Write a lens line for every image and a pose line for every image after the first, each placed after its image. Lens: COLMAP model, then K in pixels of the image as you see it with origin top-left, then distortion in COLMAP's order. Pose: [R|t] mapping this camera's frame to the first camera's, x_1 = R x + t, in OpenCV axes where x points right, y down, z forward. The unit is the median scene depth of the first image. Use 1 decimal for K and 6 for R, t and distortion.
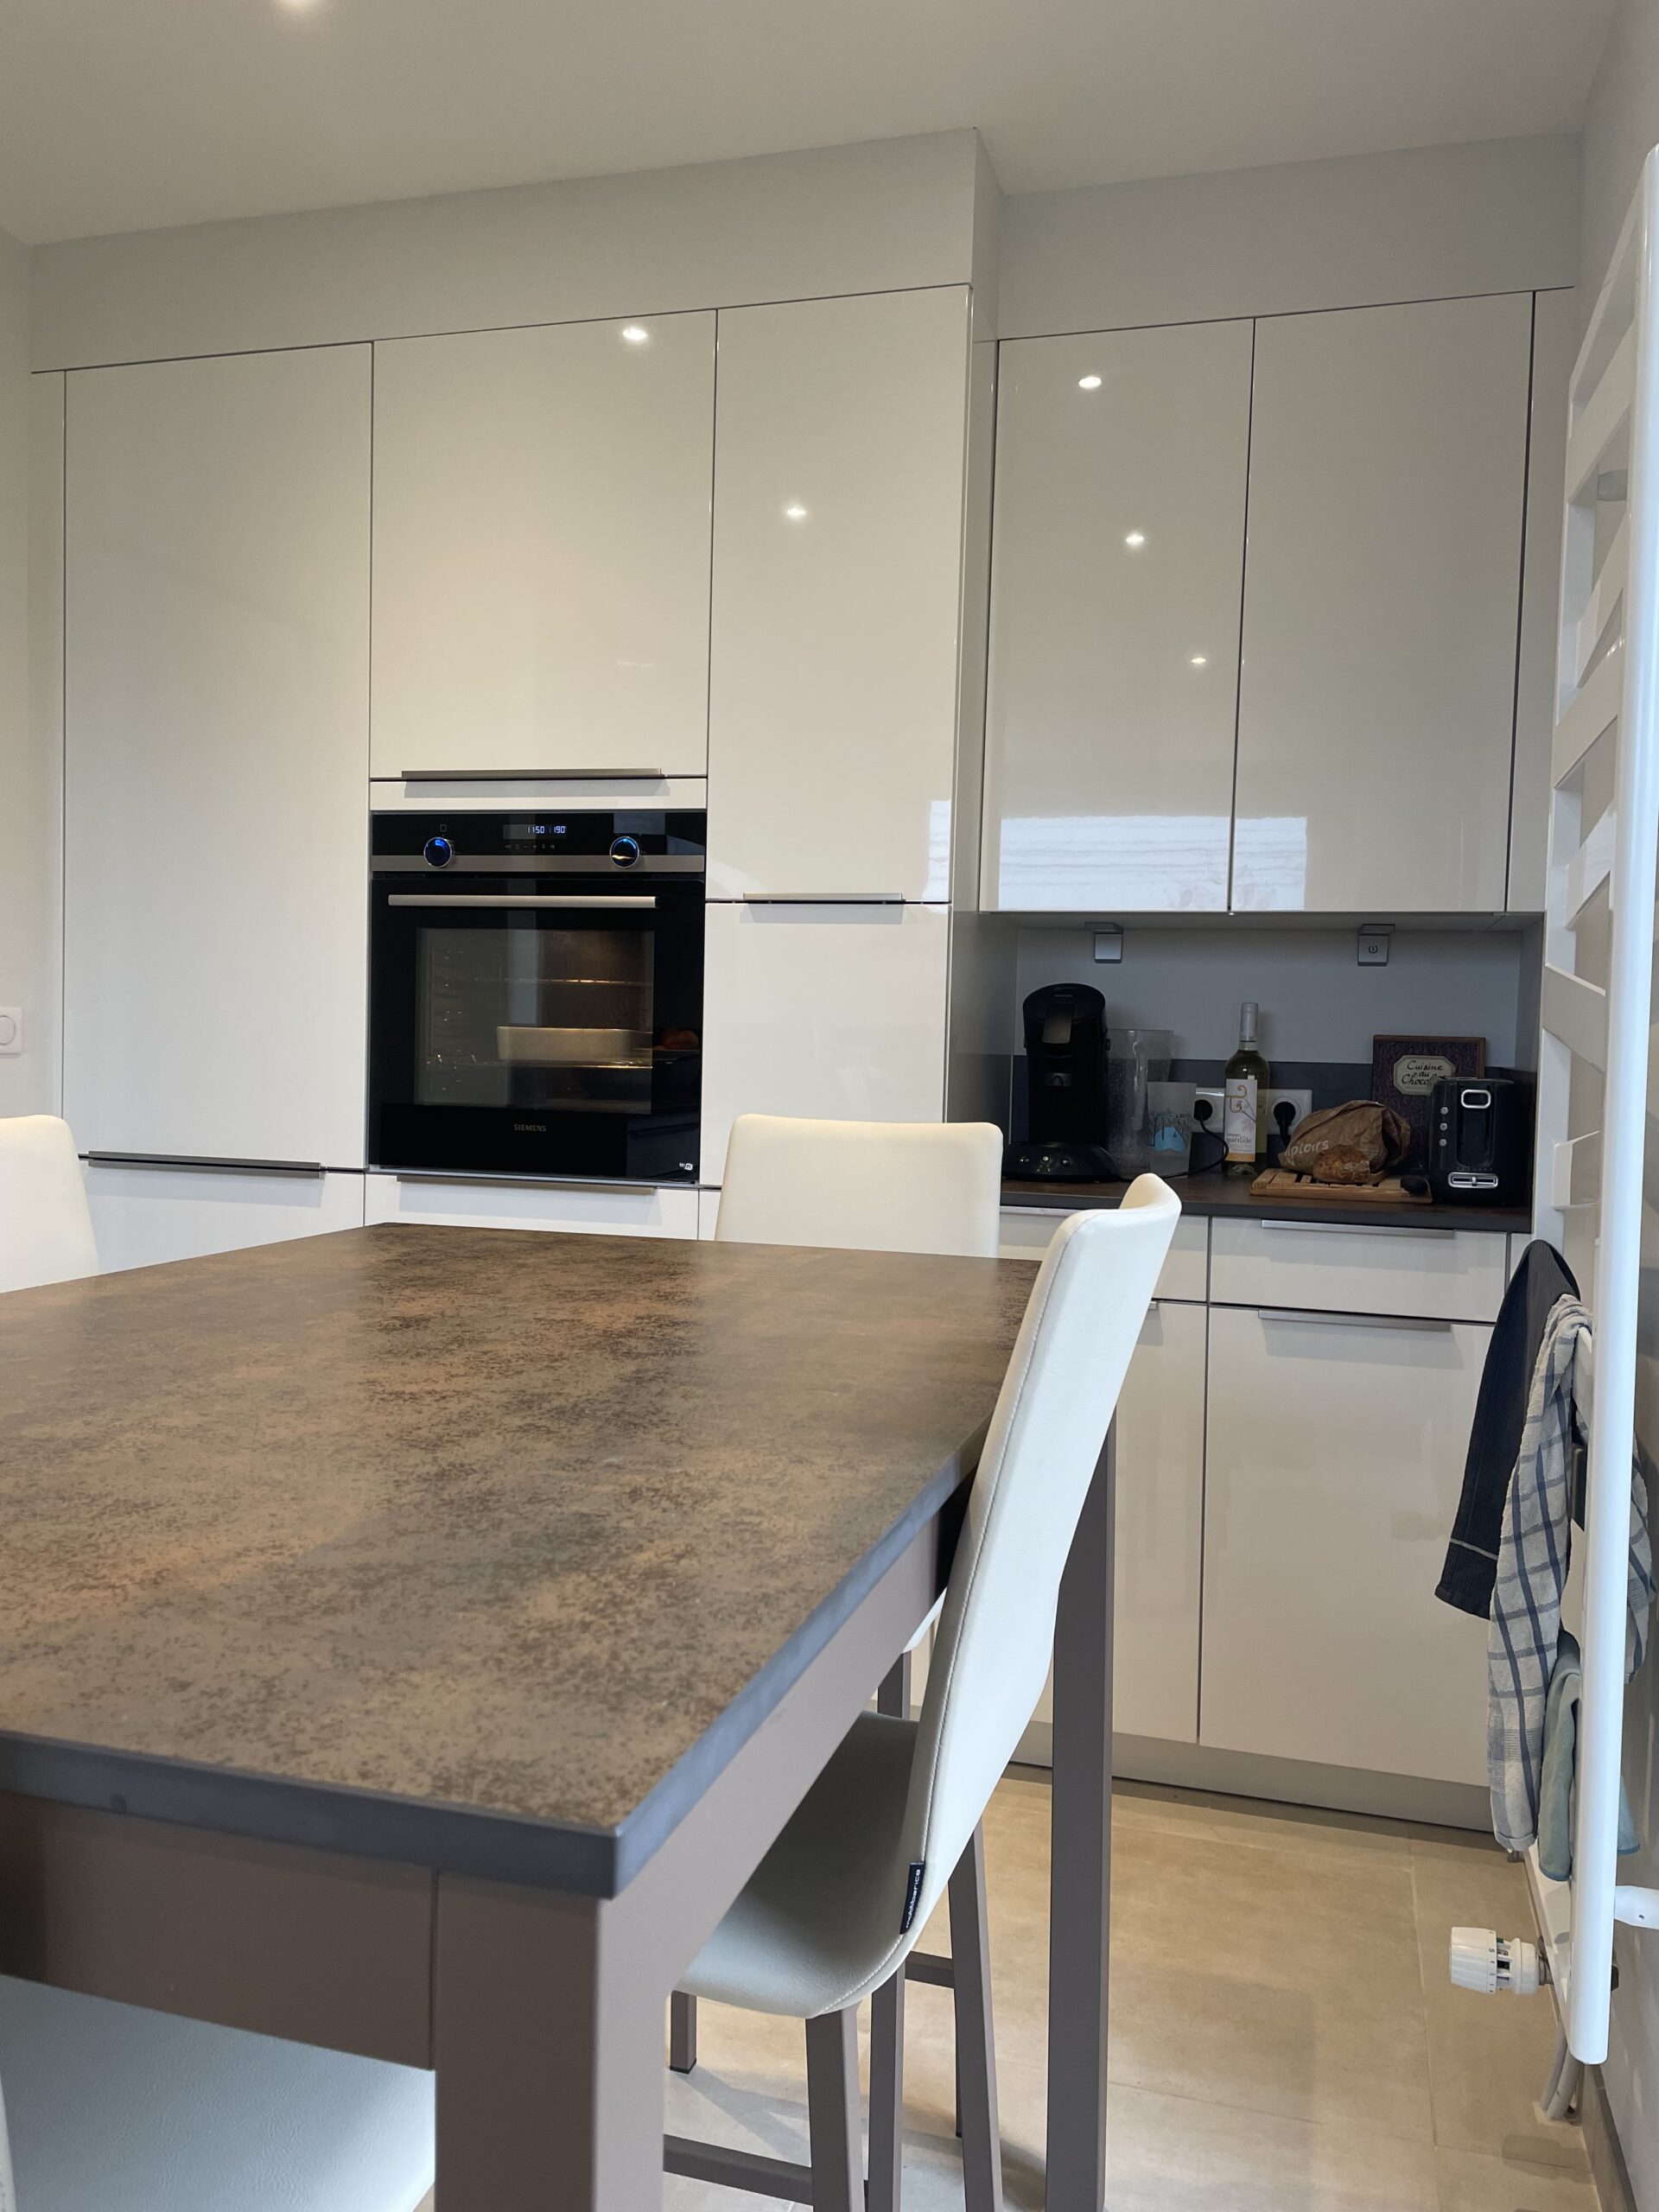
lens RADIAL K [[1673.4, 0, 838.7], [0, 1673.4, 1093.5], [0, 0, 1]] dist [0.107108, -0.175424]
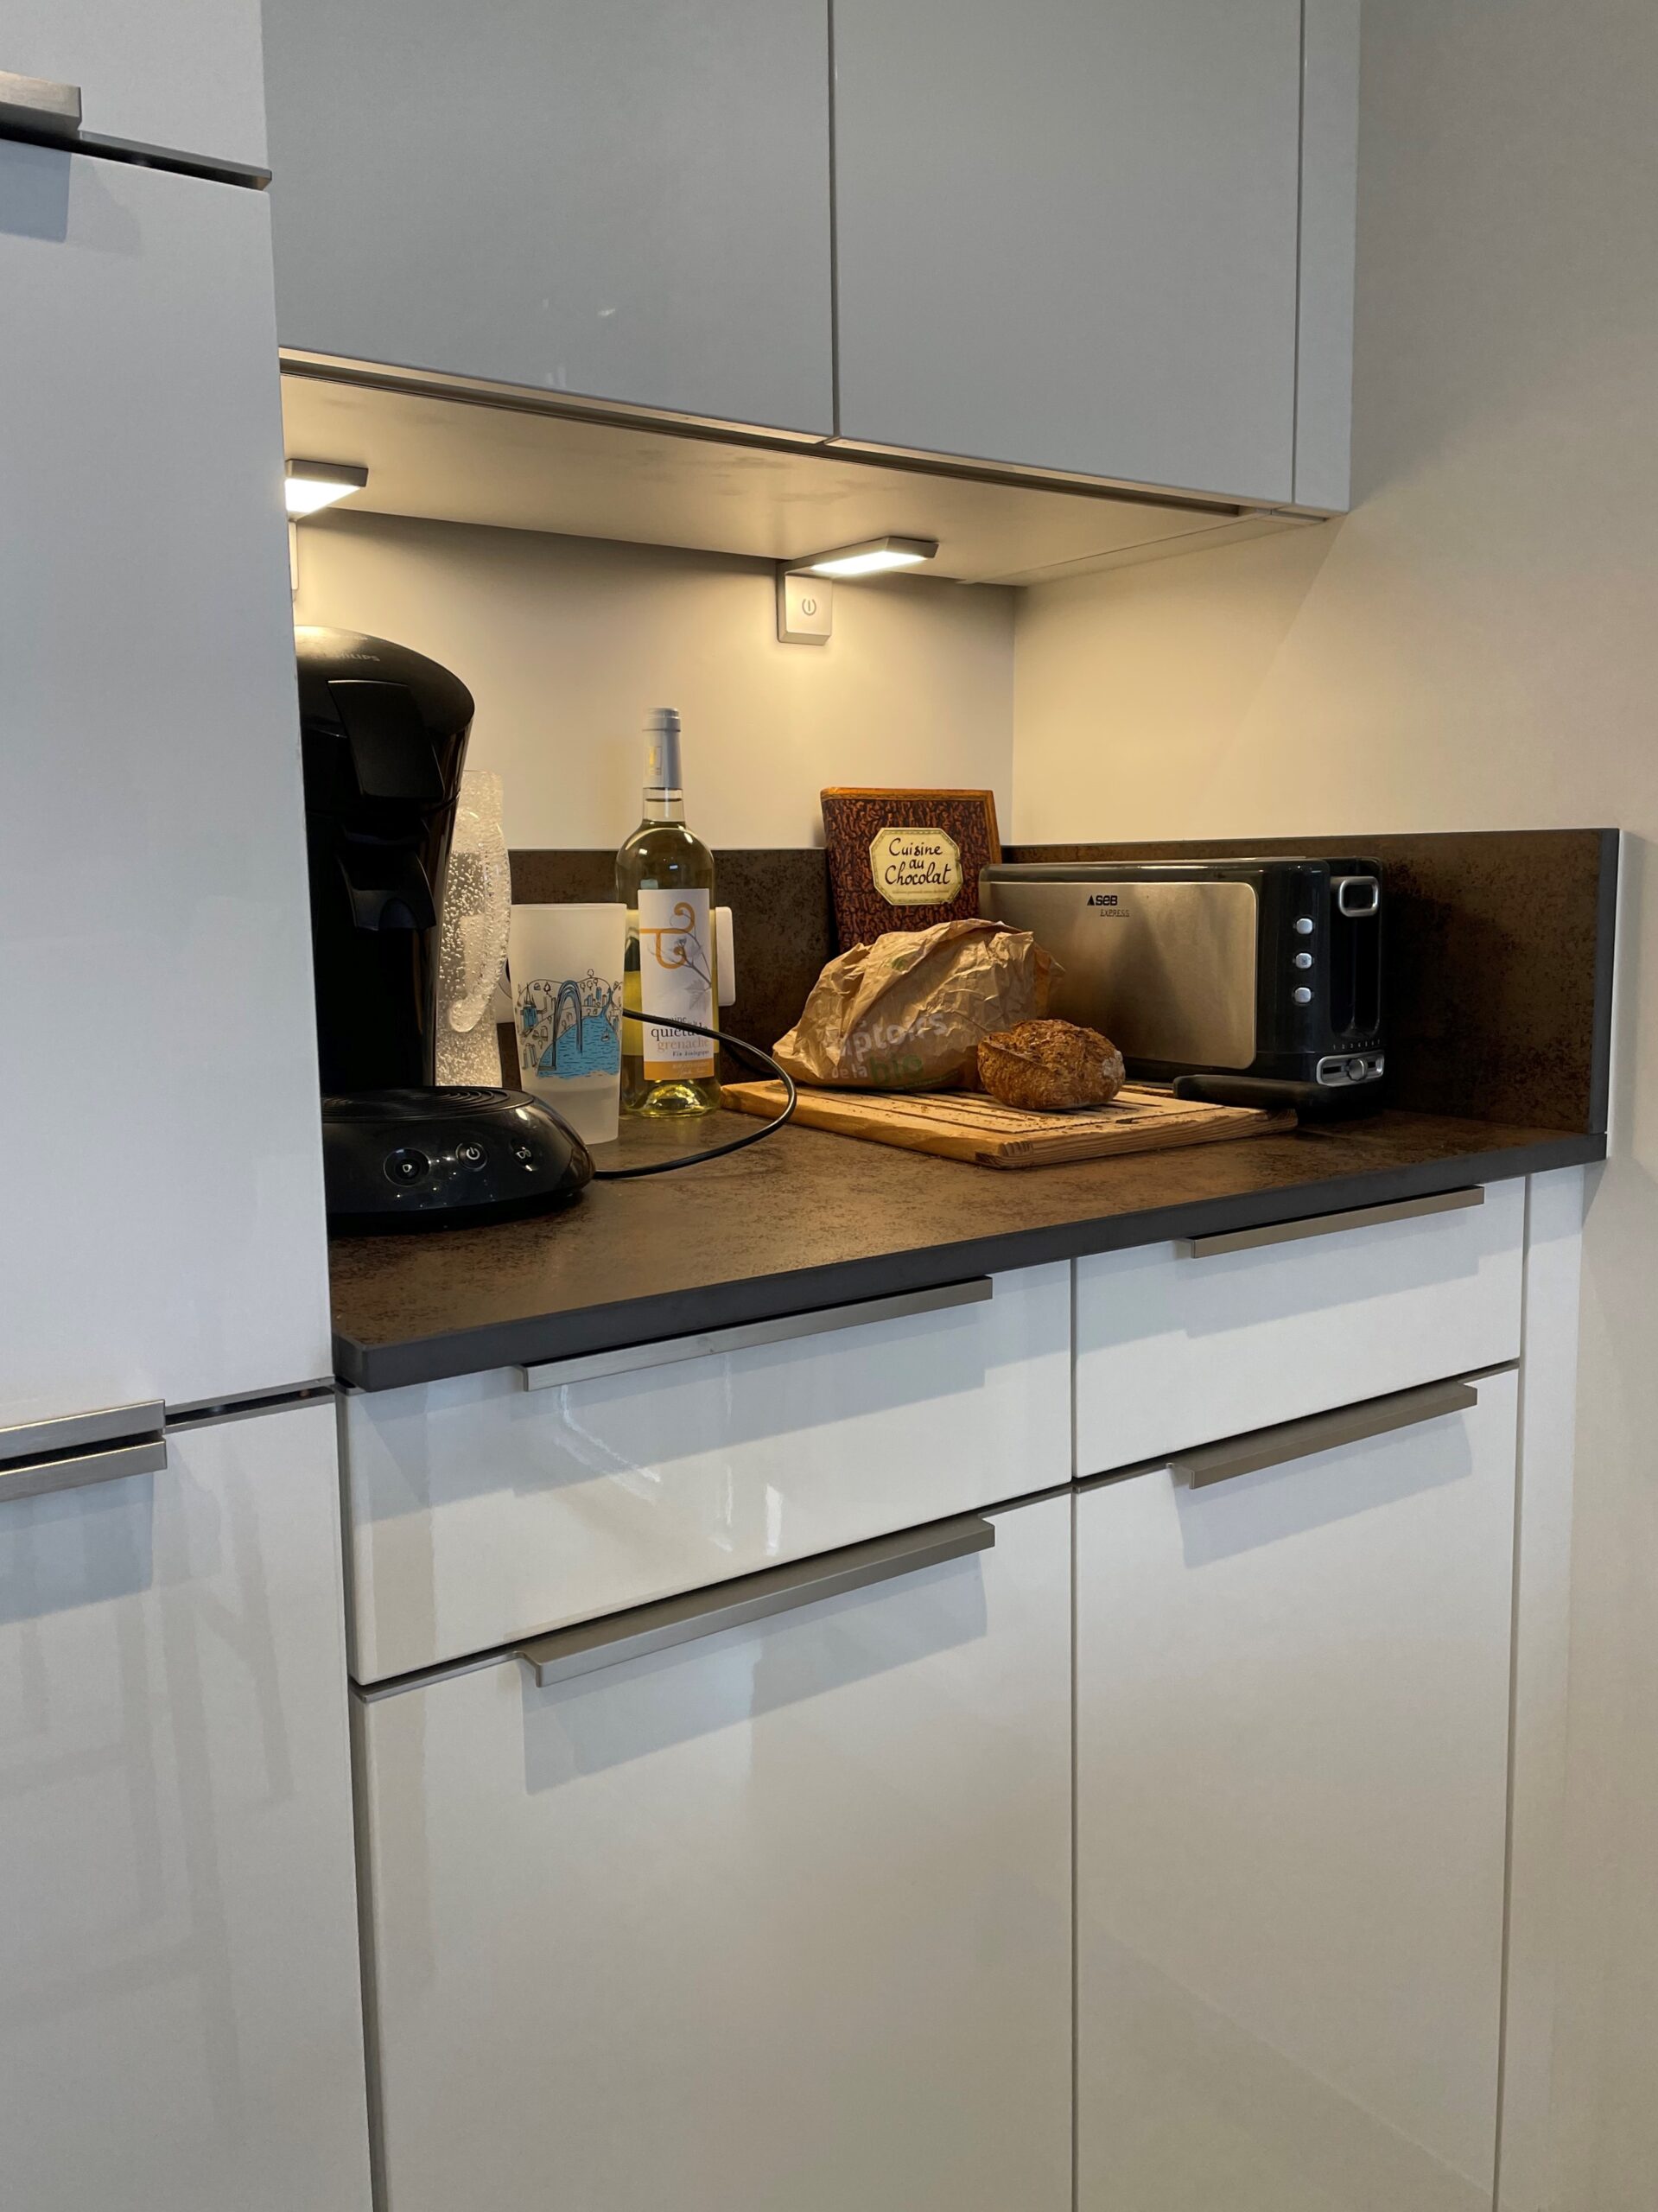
lens RADIAL K [[1781.4, 0, 835.0], [0, 1781.4, 1096.1], [0, 0, 1]] dist [0.106252, -0.134529]
pose [[0.627309, -0.132536, 0.767410, -0.097250], [0.057339, 0.990598, 0.124211, -0.011266], [-0.776657, -0.033917, 0.629010, 0.736135]]
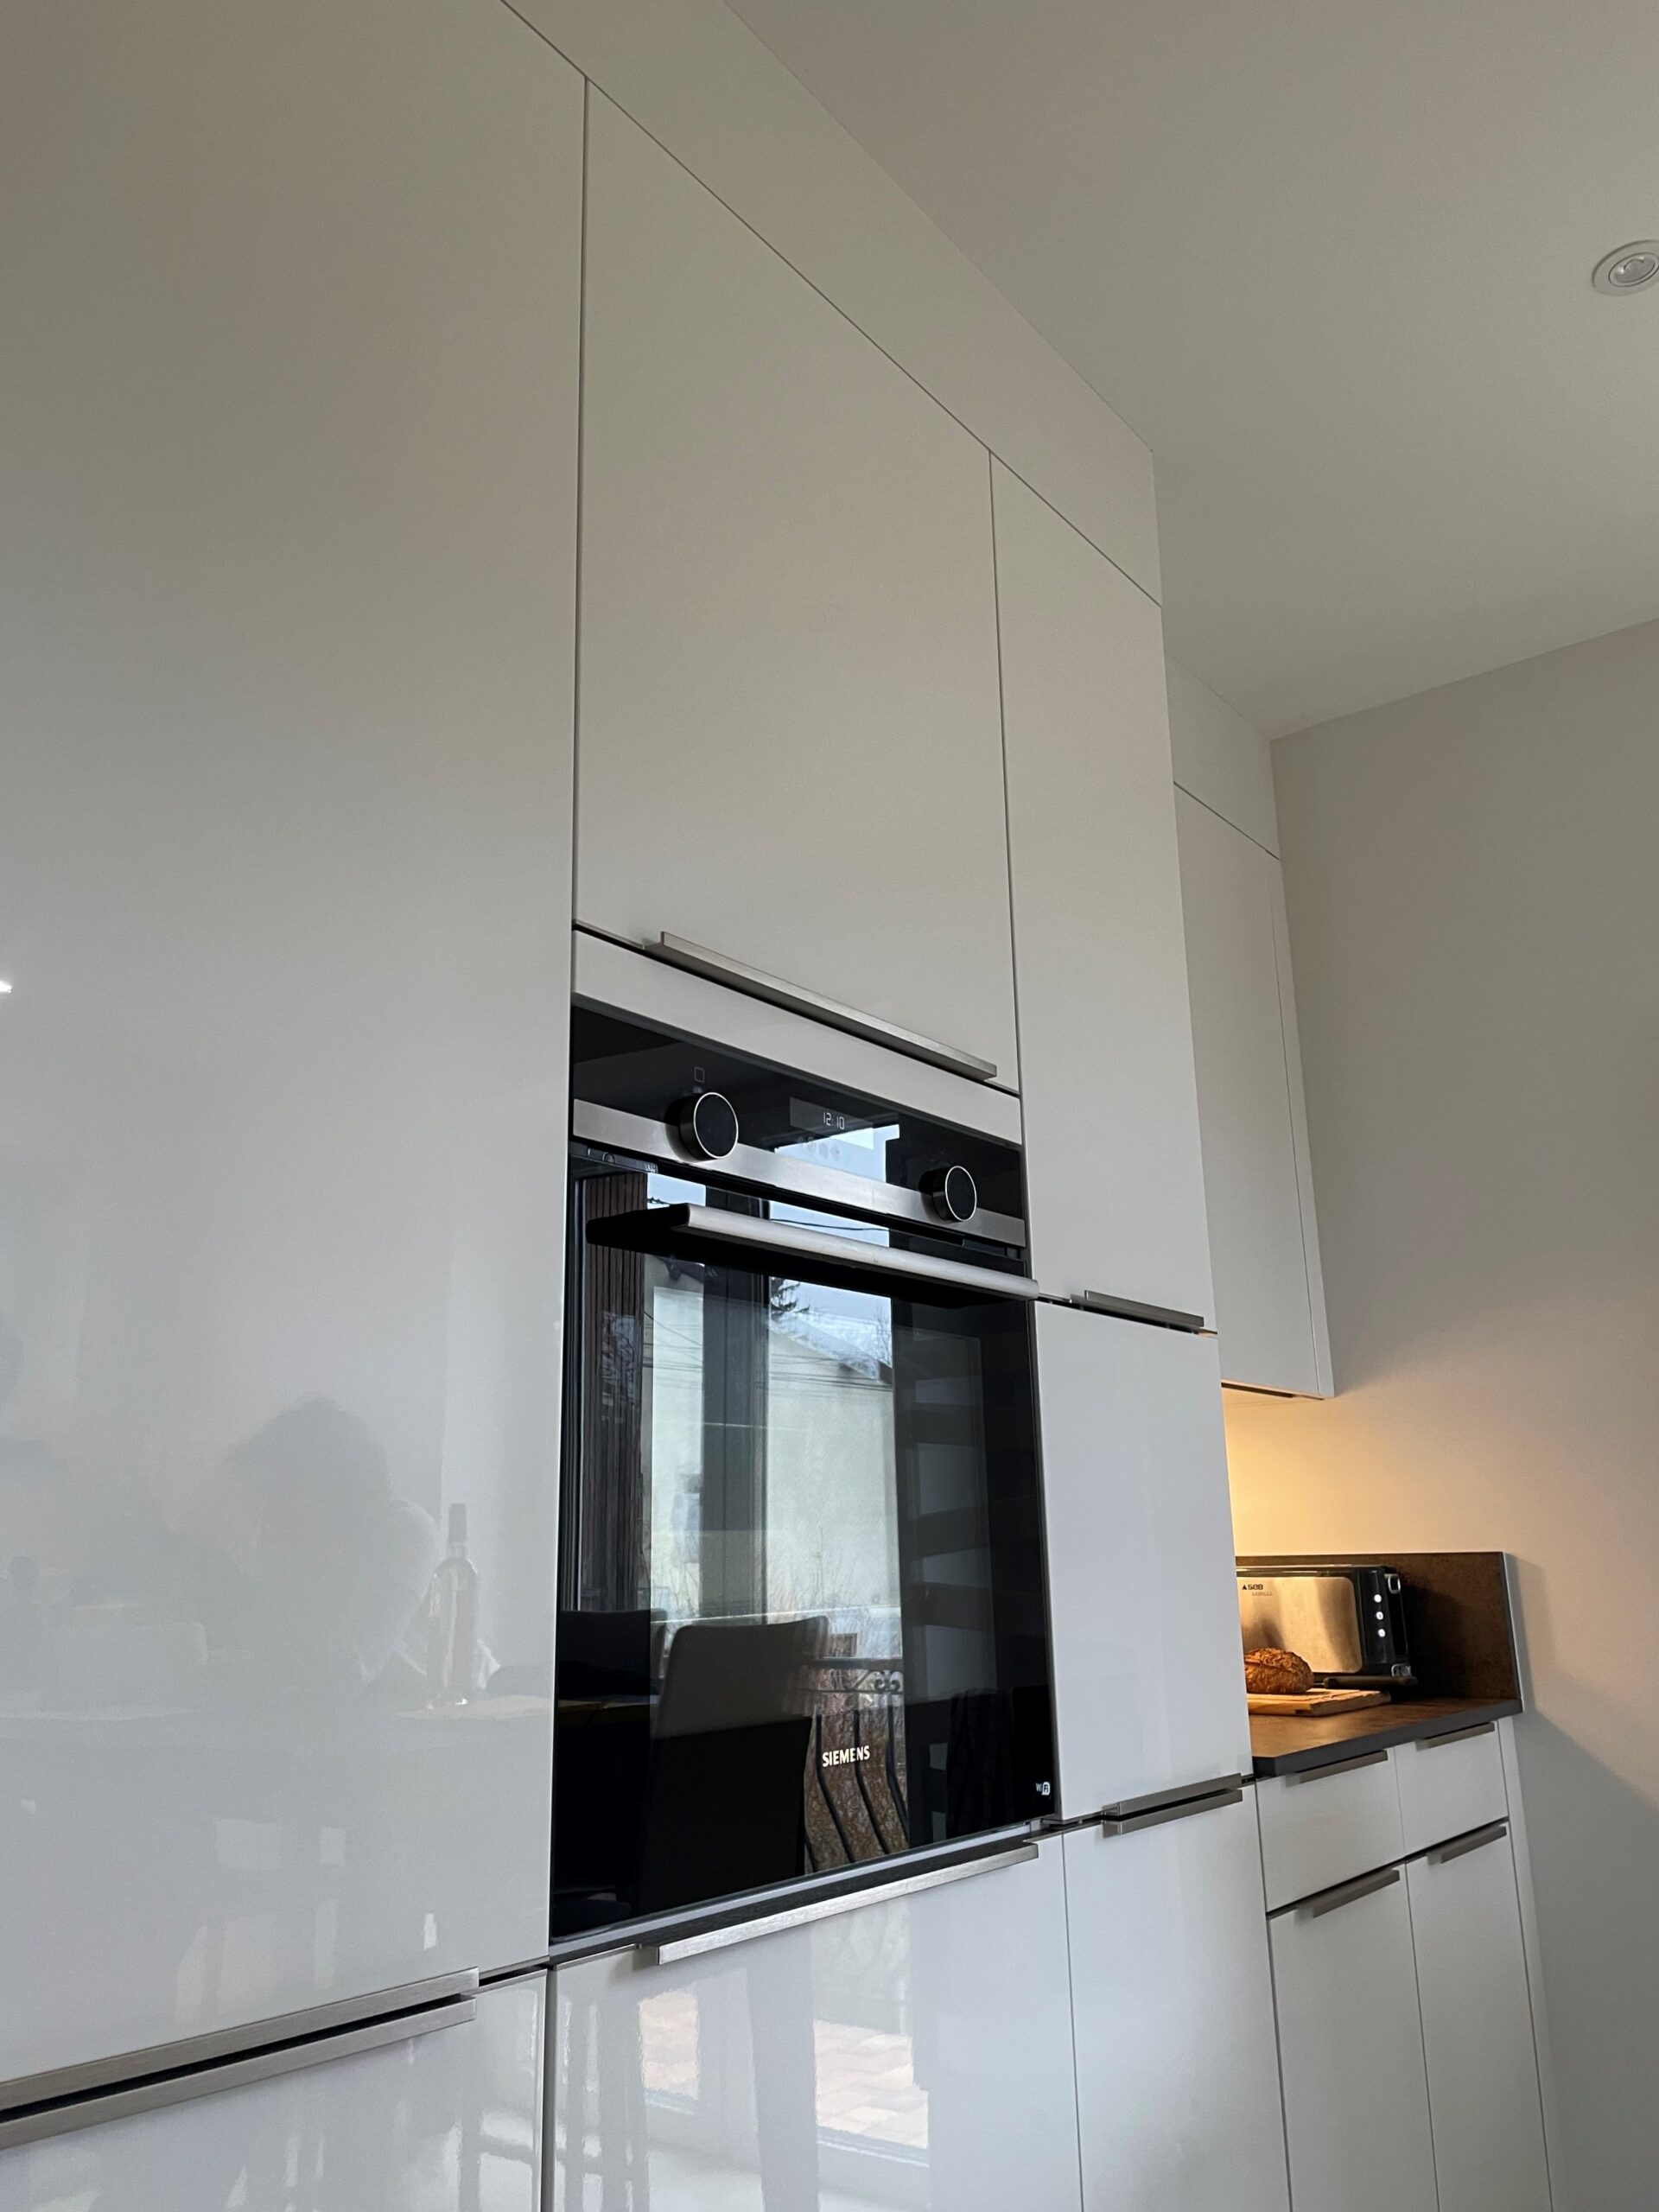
lens RADIAL K [[1673.4, 0, 838.7], [0, 1673.4, 1093.5], [0, 0, 1]] dist [0.107108, -0.175424]
pose [[0.378151, 0.216636, 0.900039, -0.648028], [0.066777, 0.963318, -0.259923, -0.033896], [-0.923332, 0.158392, 0.349814, 0.837754]]
